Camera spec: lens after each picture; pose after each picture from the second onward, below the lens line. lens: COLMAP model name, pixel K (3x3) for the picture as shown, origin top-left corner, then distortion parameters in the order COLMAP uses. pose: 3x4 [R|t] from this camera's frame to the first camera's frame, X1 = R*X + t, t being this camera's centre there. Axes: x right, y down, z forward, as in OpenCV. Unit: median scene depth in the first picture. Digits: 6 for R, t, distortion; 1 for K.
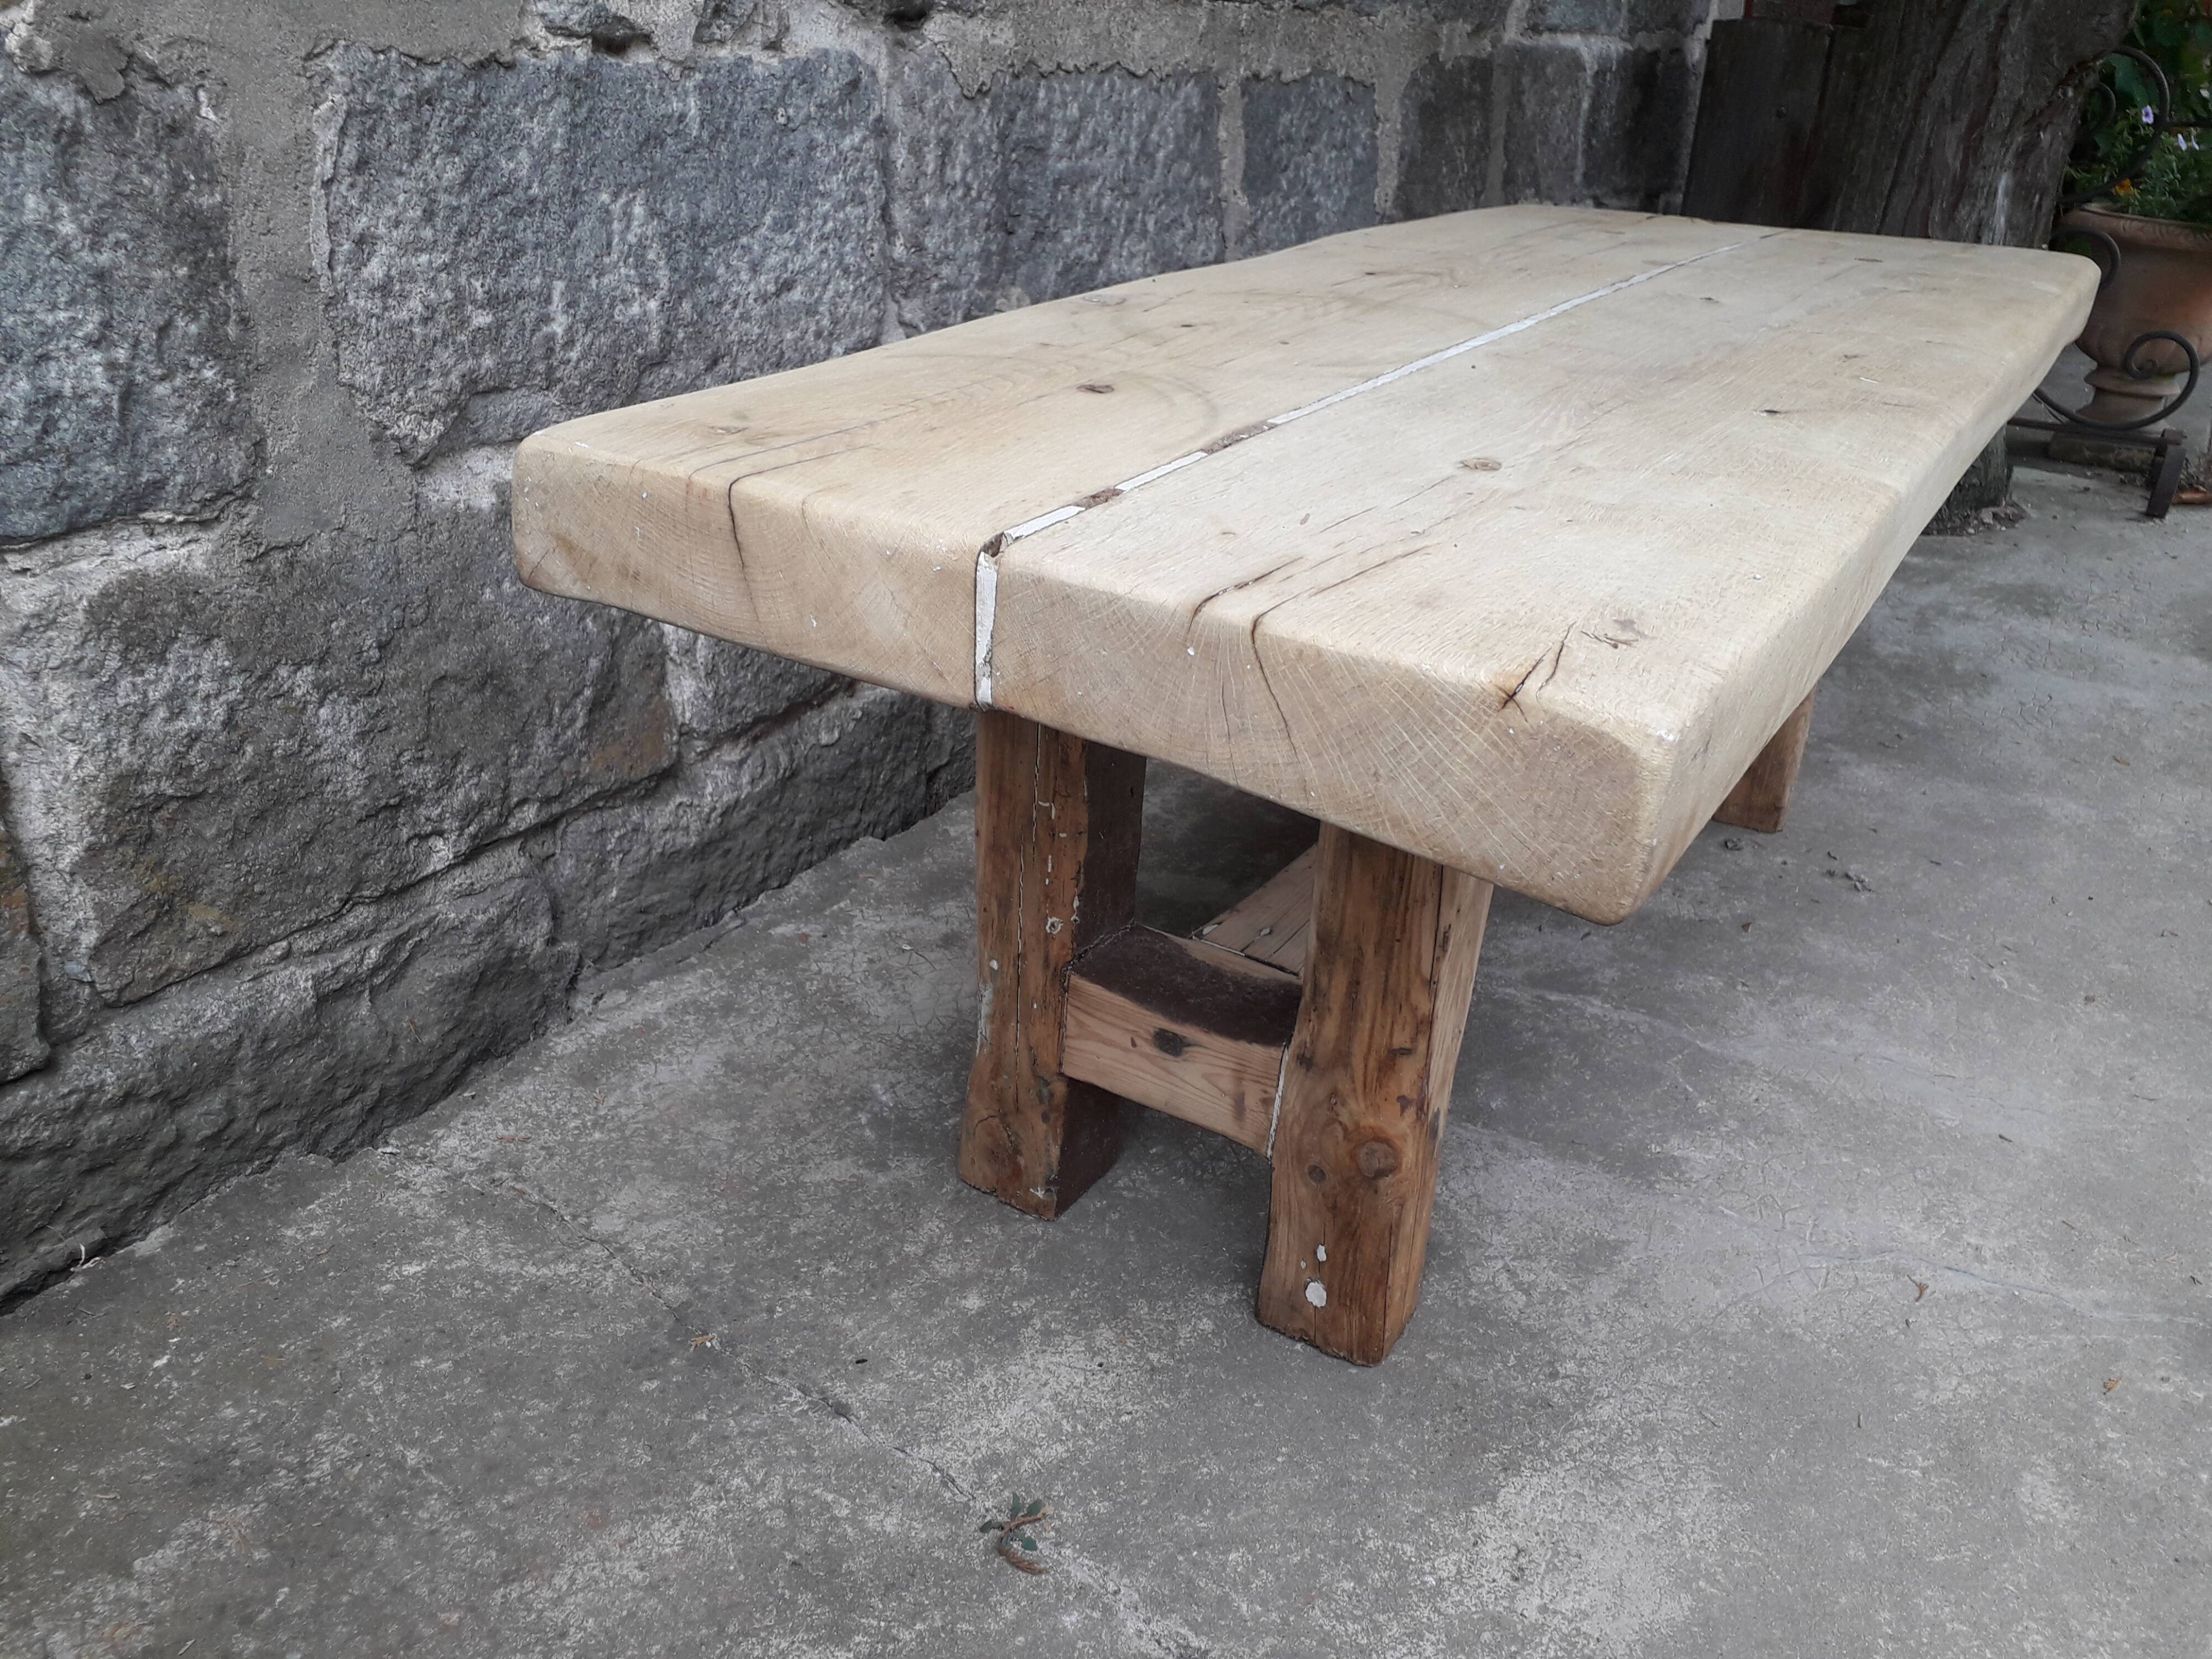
lens RADIAL K [[1780.8, 0, 1104.6], [0, 1780.8, 808.4], [0, 0, 1]] dist [-0.030991, 0.075283]
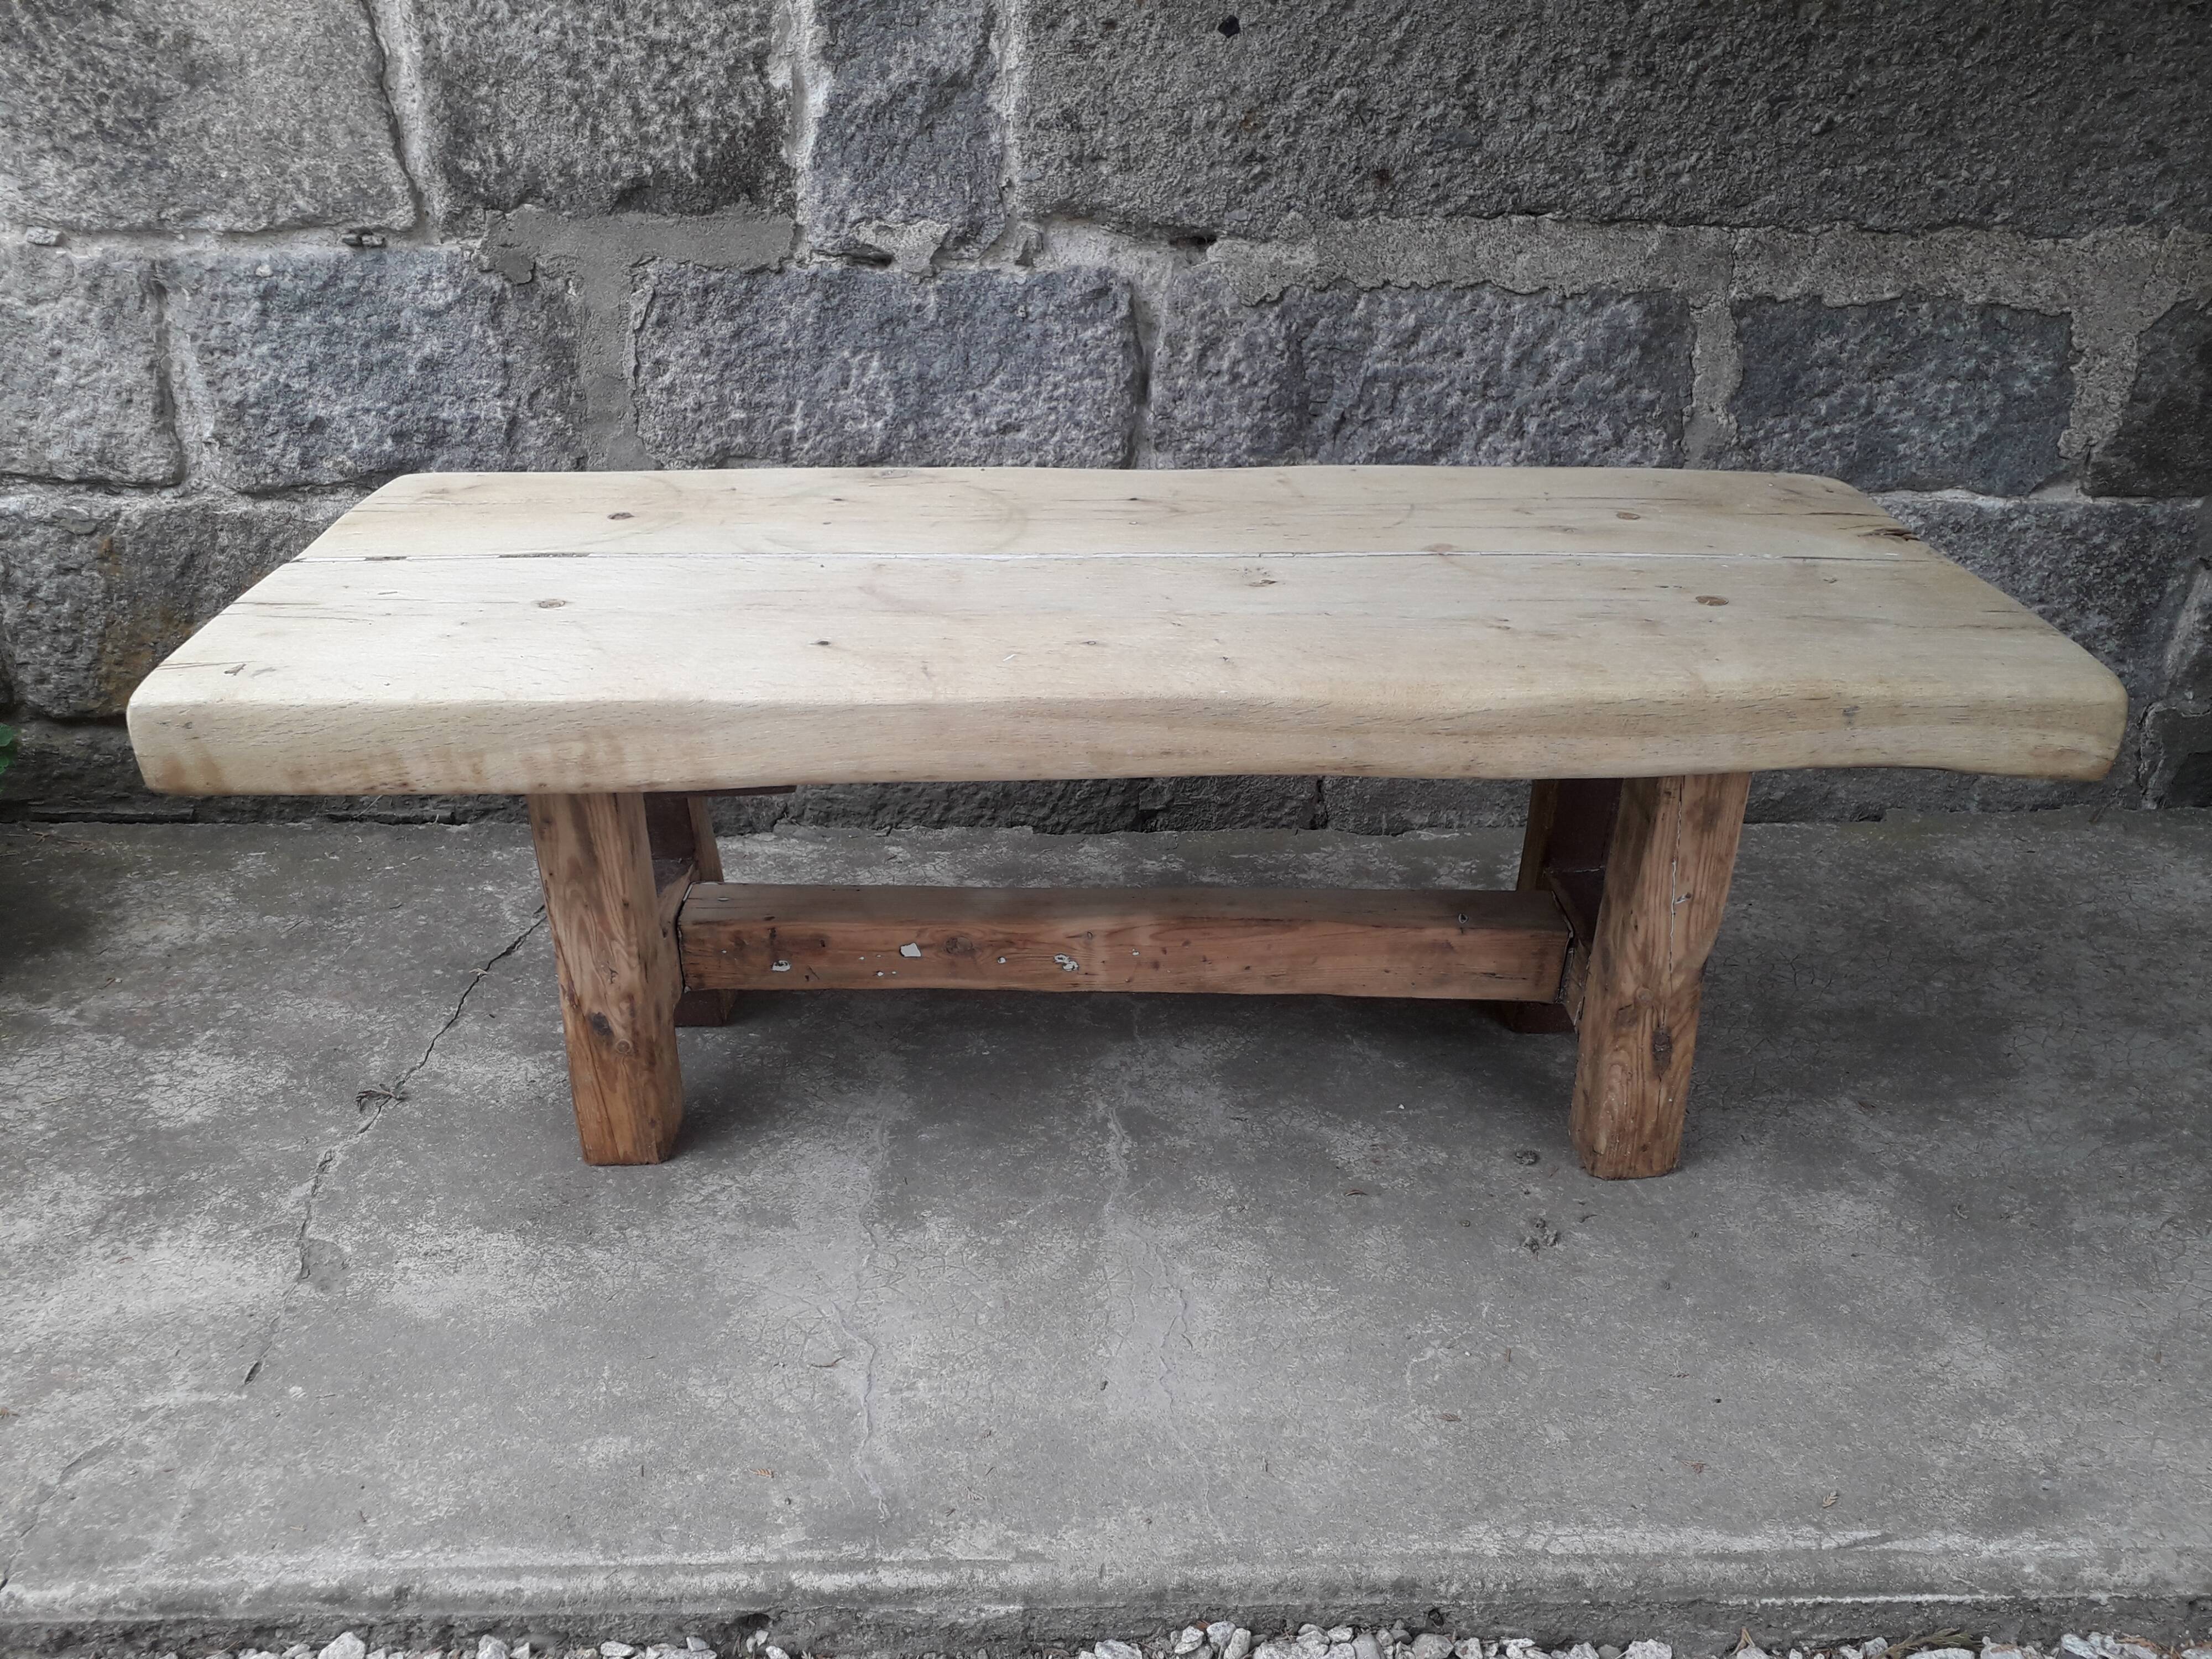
lens RADIAL K [[1765.6, 0, 1109.0], [0, 1765.6, 823.1], [0, 0, 1]] dist [0.064085, -0.089710]
pose [[0.533885, 0.340148, -0.774123, 1.254690], [-0.344063, 0.923689, 0.168579, -0.315096], [0.772391, 0.176345, 0.610176, 0.297448]]
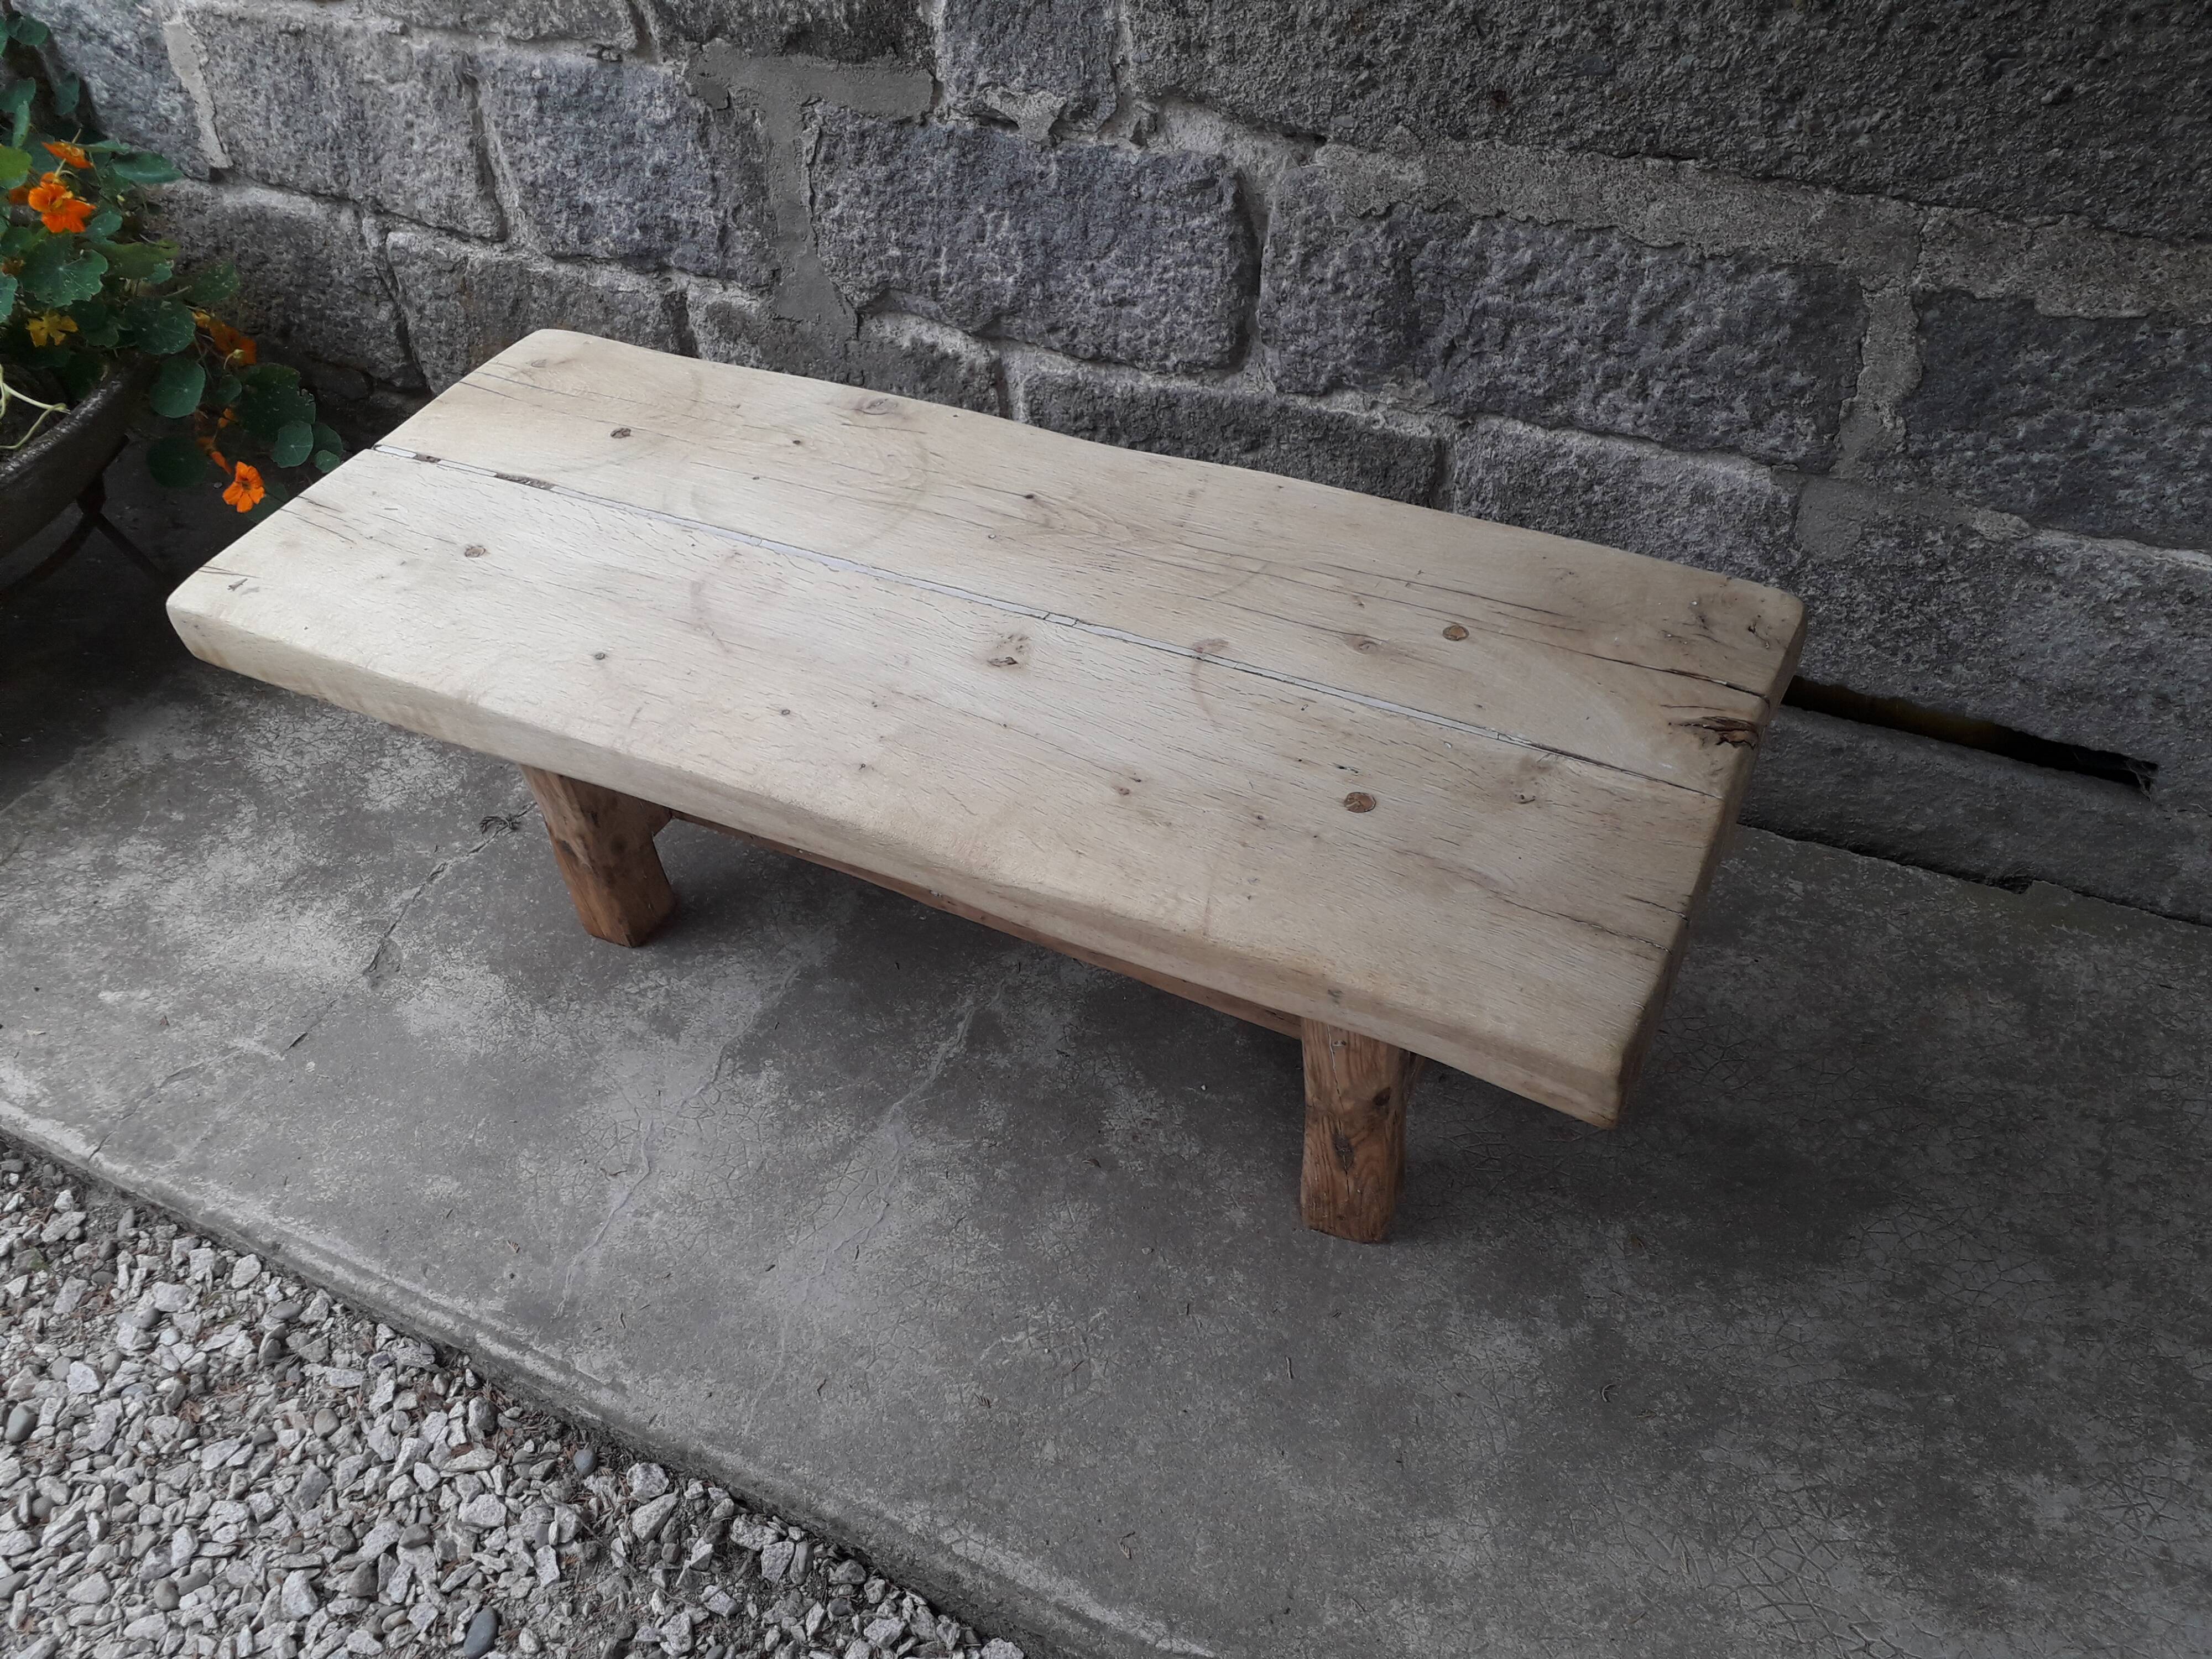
lens RADIAL K [[1784.8, 0, 1107.3], [0, 1784.8, 814.2], [0, 0, 1]] dist [0.022651, -0.001764]
pose [[0.071285, 0.645562, -0.760374, 1.367558], [-0.353484, 0.729188, 0.585946, -0.969818], [0.932720, 0.227011, 0.280177, 0.801045]]
